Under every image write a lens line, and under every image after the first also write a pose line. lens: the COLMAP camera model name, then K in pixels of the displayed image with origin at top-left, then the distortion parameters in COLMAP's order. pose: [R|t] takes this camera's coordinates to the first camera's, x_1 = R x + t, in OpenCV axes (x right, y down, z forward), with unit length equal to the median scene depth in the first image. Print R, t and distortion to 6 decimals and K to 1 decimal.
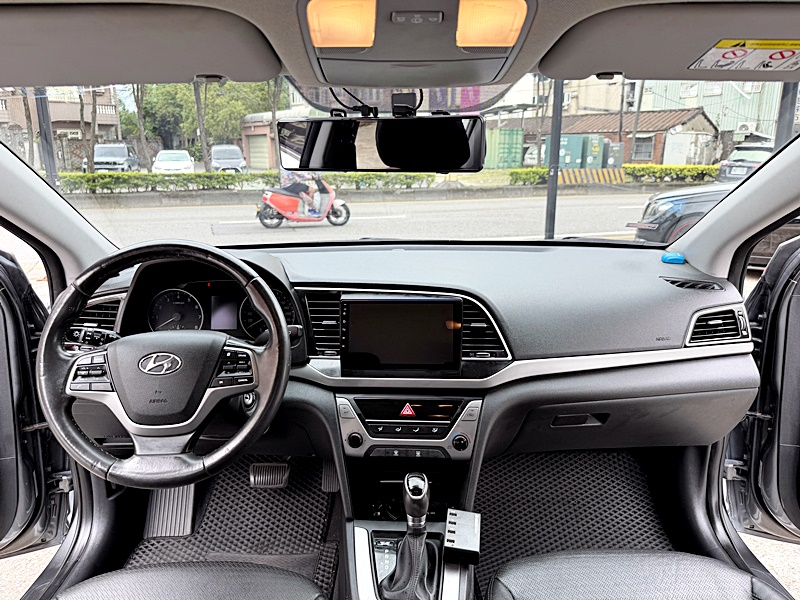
lens RADIAL K [[568.2, 0, 394.2], [0, 568.2, 316.4], [0, 0, 1]] dist [0.046830, -0.060067]
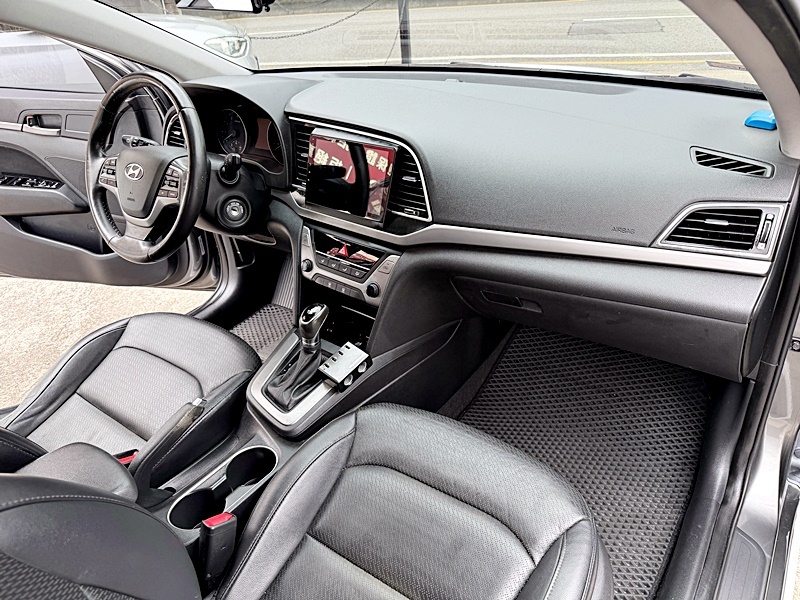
lens RADIAL K [[548.3, 0, 399.2], [0, 548.3, 315.0], [0, 0, 1]] dist [0.122633, -0.208253]
pose [[0.808559, 0.276075, -0.519630, 0.661481], [-0.095225, 0.932853, 0.347444, -0.089434], [0.580659, -0.231447, 0.780556, 0.212344]]
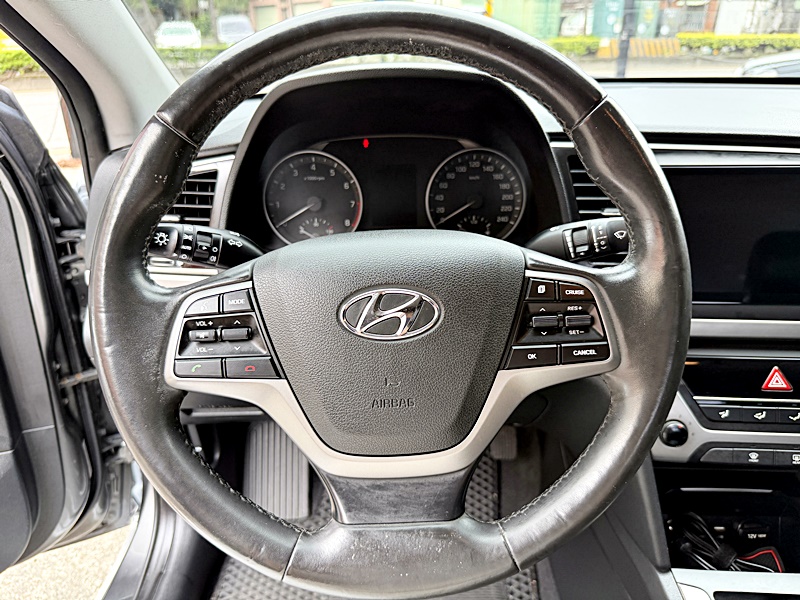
lens RADIAL K [[571.7, 0, 401.0], [0, 571.7, 313.7], [0, 0, 1]] dist [0.037581, -0.058324]
pose [[0.999880, -0.002044, -0.015373, -0.307910], [0.004794, 0.983468, 0.181021, 0.006192], [0.014749, -0.181073, 0.983359, 0.465238]]
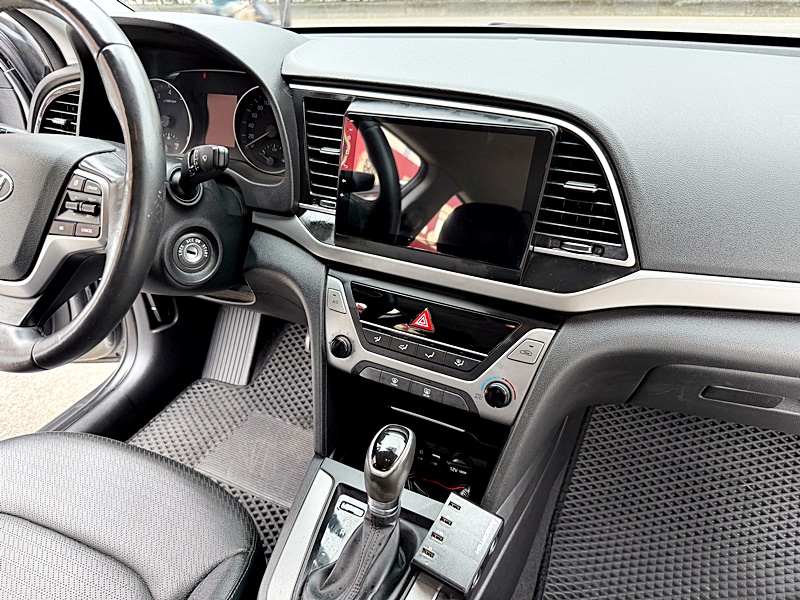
lens RADIAL K [[568.2, 0, 394.2], [0, 568.2, 316.4], [0, 0, 1]] dist [0.046830, -0.060067]
pose [[0.913779, 0.206258, -0.349952, 0.193407], [-0.100335, 0.949409, 0.297582, -0.009347], [0.393626, -0.236812, 0.888245, 0.452466]]
